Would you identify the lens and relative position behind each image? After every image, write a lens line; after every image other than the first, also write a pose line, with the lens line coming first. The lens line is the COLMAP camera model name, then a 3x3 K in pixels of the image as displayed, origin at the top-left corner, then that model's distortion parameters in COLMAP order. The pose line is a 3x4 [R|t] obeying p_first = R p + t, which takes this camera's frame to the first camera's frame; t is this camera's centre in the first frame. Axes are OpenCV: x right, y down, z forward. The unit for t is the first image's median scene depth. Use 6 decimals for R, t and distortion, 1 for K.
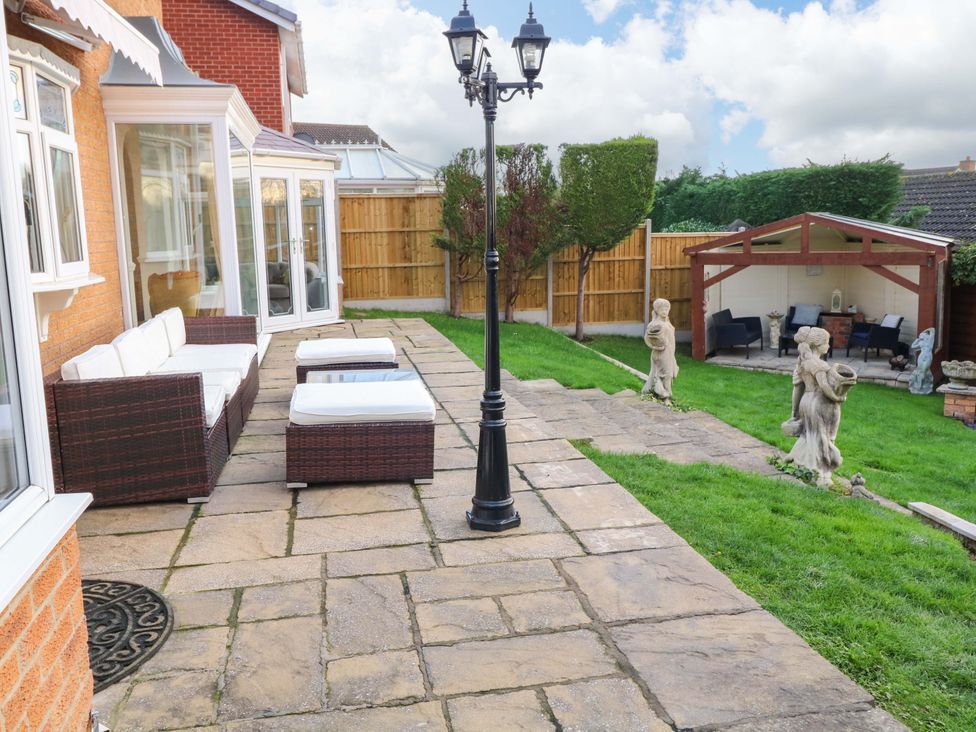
lens RADIAL K [[806.9, 0, 485.9], [0, 806.9, 363.5], [0, 0, 1]] dist [0.008185, 0.003093]
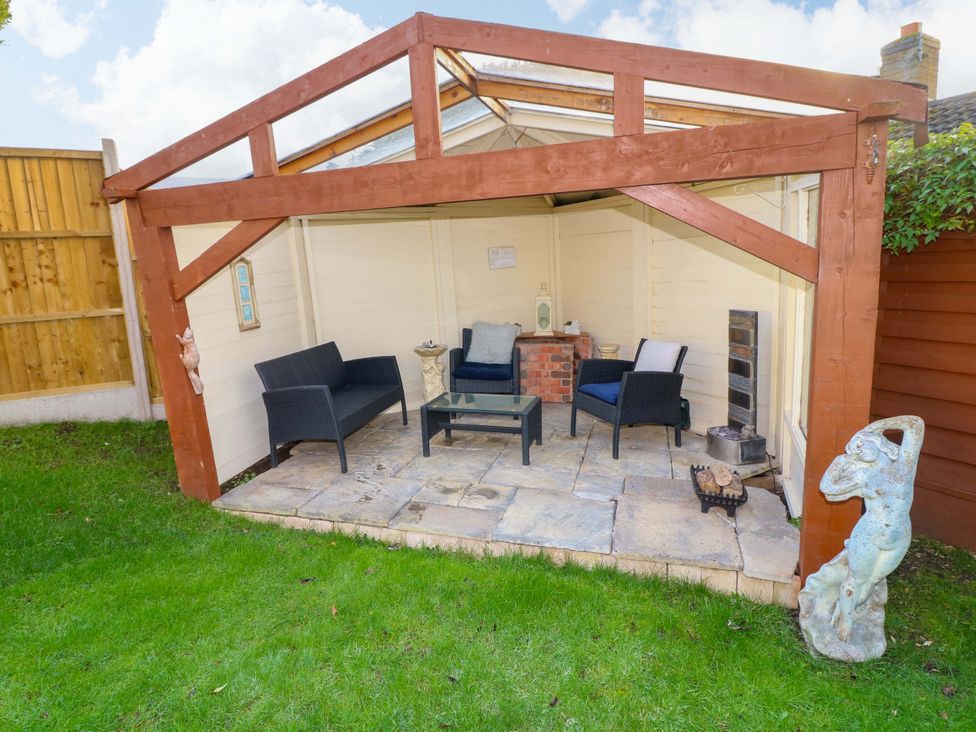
lens RADIAL K [[525.0, 0, 487.1], [0, 525.0, 358.4], [0, 0, 1]] dist [0.003647, -0.015780]
pose [[0.955600, -0.070559, 0.286095, 0.300030], [0.069988, 0.997473, 0.012235, -0.055789], [-0.286235, 0.008332, 0.958123, 0.685783]]
